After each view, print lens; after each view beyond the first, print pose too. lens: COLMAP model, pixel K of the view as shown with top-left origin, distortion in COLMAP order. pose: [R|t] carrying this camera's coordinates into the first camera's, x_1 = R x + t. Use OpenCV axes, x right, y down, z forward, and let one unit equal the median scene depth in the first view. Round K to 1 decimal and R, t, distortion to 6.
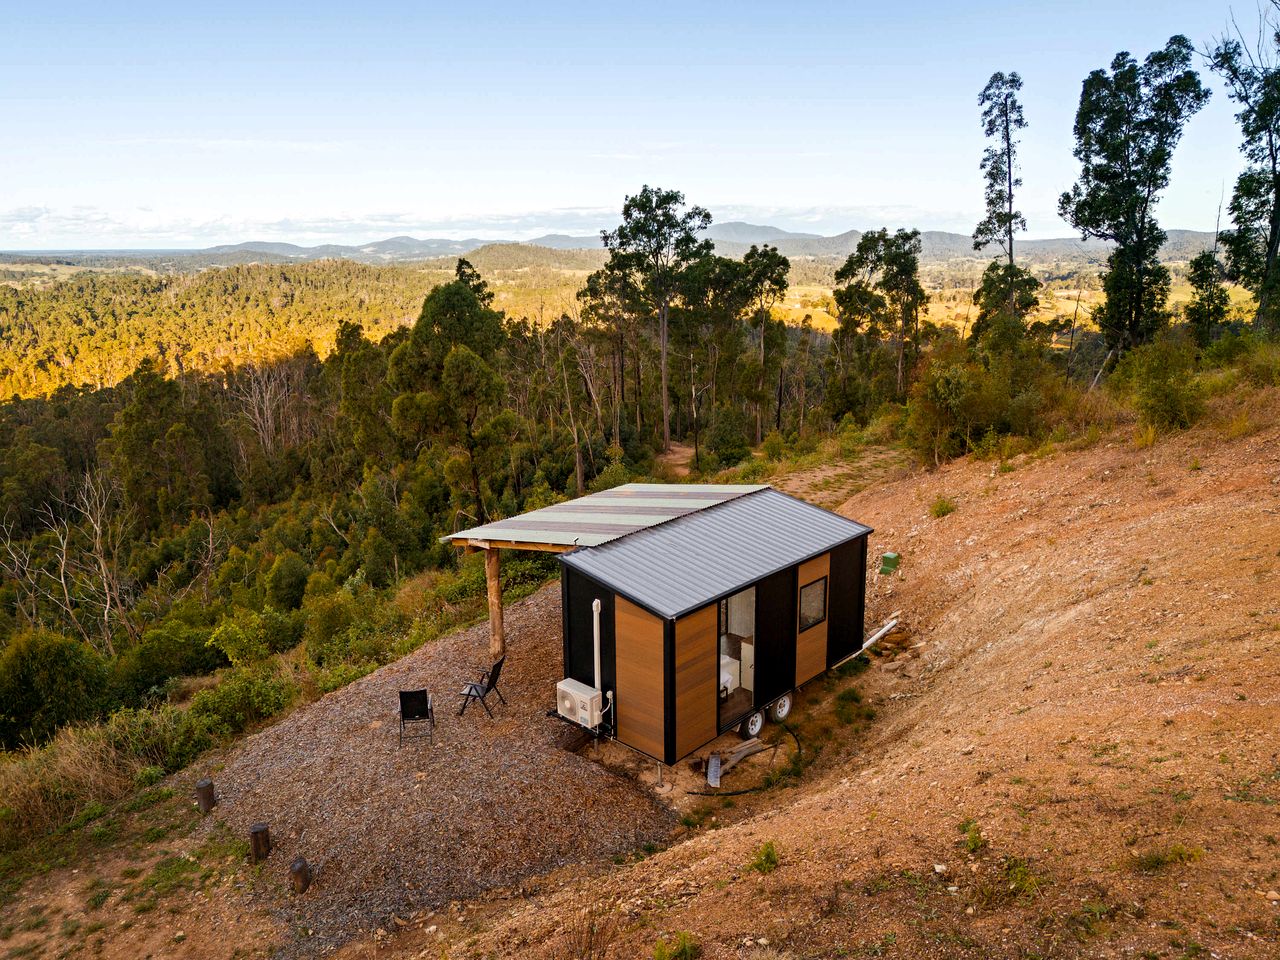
lens RADIAL K [[939.4, 0, 640.0], [0, 939.4, 480.0], [0, 0, 1]] dist [0.078506, -0.085032]
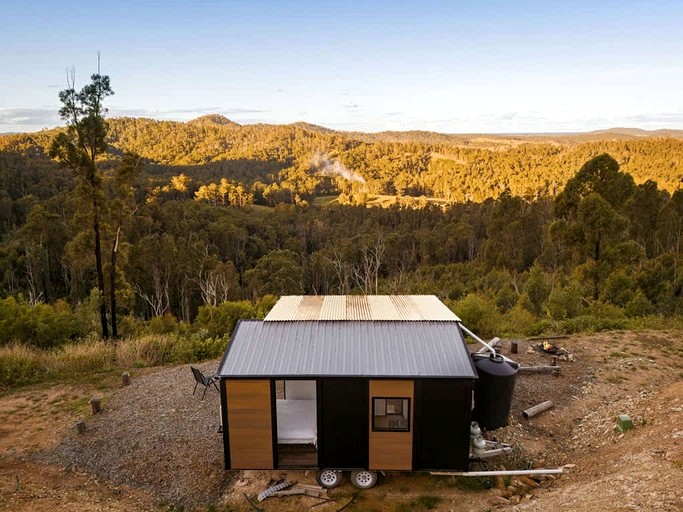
lens RADIAL K [[501.3, 0, 341.5], [0, 501.3, 256.0], [0, 0, 1]] dist [0.078506, -0.085032]
pose [[0.660643, 0.185014, -0.727544, 0.083920], [-0.184194, 0.979478, 0.081824, -0.017454], [0.727752, 0.079953, 0.681164, 0.064243]]
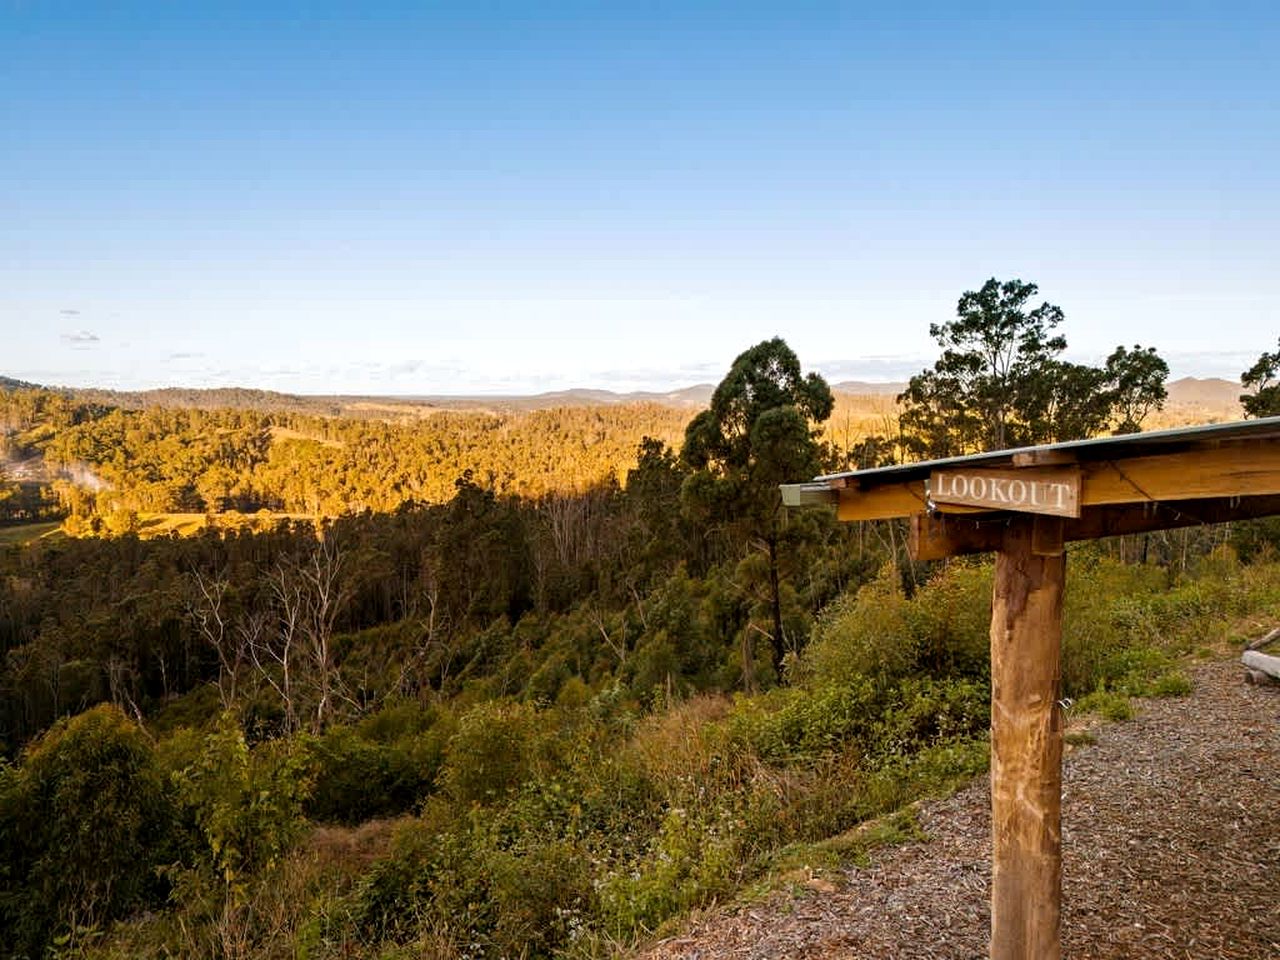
lens RADIAL K [[939.4, 0, 640.0], [0, 939.4, 480.0], [0, 0, 1]] dist [0.078506, -0.085032]
pose [[0.953096, 0.037870, -0.300288, -0.027933], [-0.081264, 0.987730, -0.133362, 0.014525], [0.291553, 0.151510, 0.944479, 0.121334]]
